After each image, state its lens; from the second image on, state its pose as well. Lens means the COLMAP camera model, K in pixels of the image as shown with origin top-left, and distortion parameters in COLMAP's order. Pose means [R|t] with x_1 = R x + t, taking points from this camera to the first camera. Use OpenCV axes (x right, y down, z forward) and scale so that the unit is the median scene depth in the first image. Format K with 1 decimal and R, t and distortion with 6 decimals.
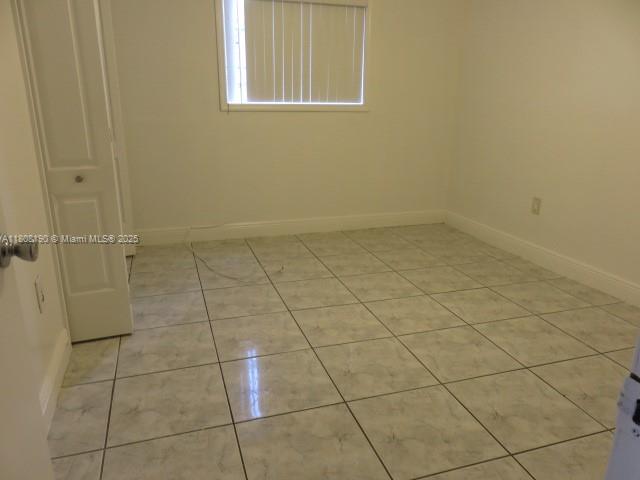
lens RADIAL K [[479.7, 0, 320.0], [0, 479.7, 240.0], [0, 0, 1]] dist [-0.009847, -0.000570]
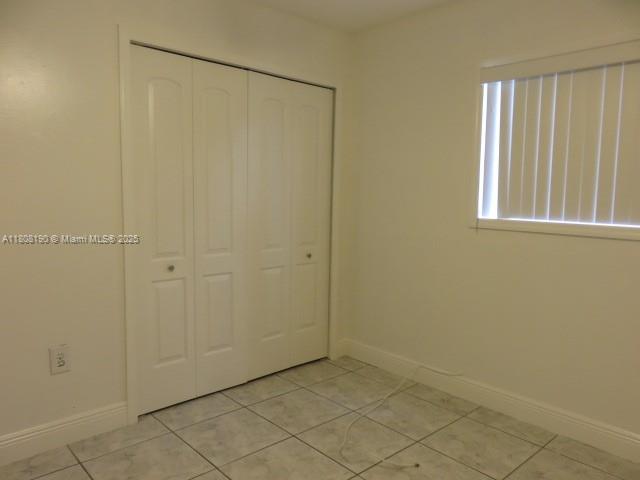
lens RADIAL K [[458.0, 0, 320.0], [0, 458.0, 240.0], [0, 0, 1]] dist [-0.006631, -0.003045]
pose [[0.450722, 0.078209, -0.889232, 0.335179], [-0.295129, 0.953192, -0.065757, -0.131718], [0.842466, 0.292077, 0.452706, 0.475325]]
